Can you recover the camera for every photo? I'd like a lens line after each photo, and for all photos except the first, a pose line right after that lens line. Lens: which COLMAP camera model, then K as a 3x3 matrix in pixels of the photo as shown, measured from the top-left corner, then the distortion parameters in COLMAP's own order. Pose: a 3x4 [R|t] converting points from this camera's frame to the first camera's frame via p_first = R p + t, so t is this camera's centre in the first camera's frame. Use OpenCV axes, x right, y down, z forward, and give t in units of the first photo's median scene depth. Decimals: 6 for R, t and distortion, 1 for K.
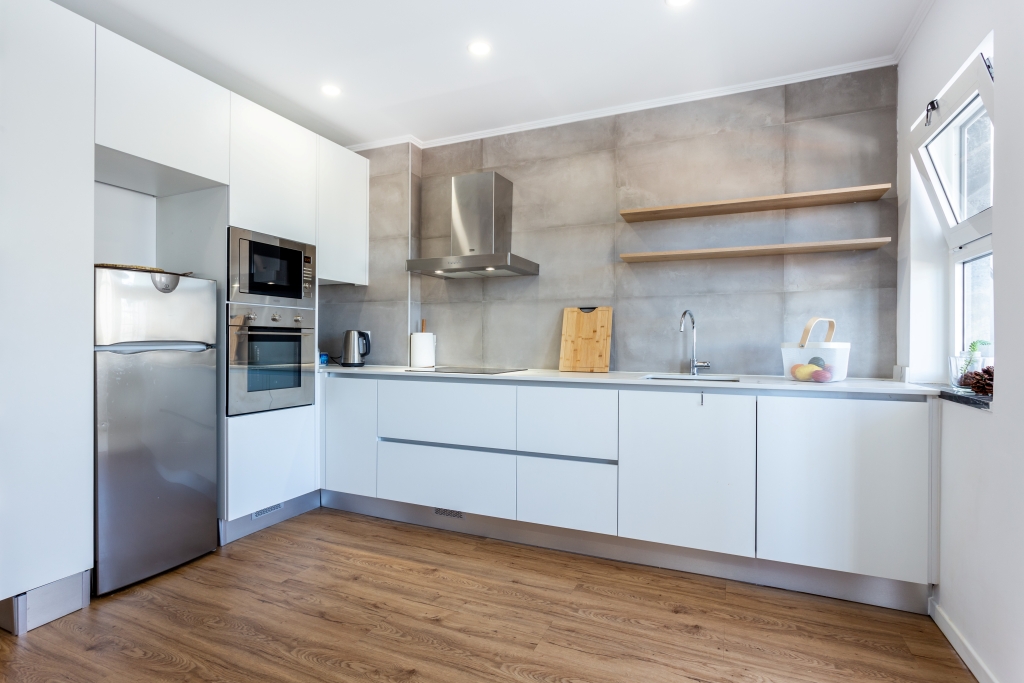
lens RADIAL K [[507.9, 0, 512.0], [0, 507.9, 341.5], [0, 0, 1]] dist [-0.002674, 0.006636]
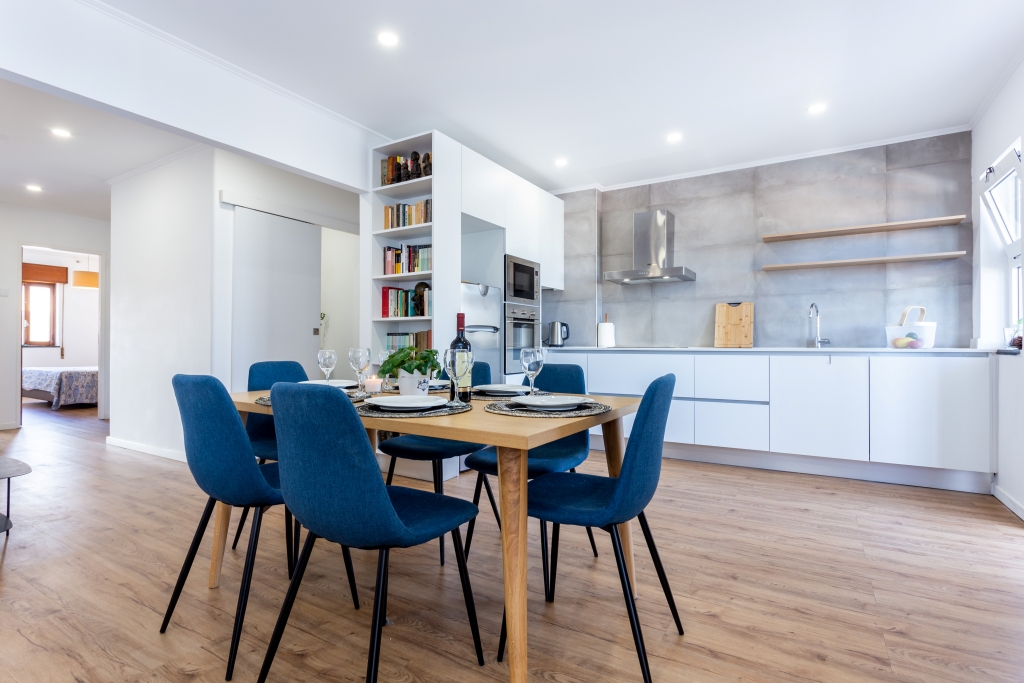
lens RADIAL K [[507.9, 0, 512.0], [0, 507.9, 341.5], [0, 0, 1]] dist [-0.002674, 0.006636]
pose [[0.991643, -0.004636, -0.128929, -0.306316], [0.003696, 0.999965, -0.007534, 0.052847], [0.128959, 0.006994, 0.991625, -0.520675]]
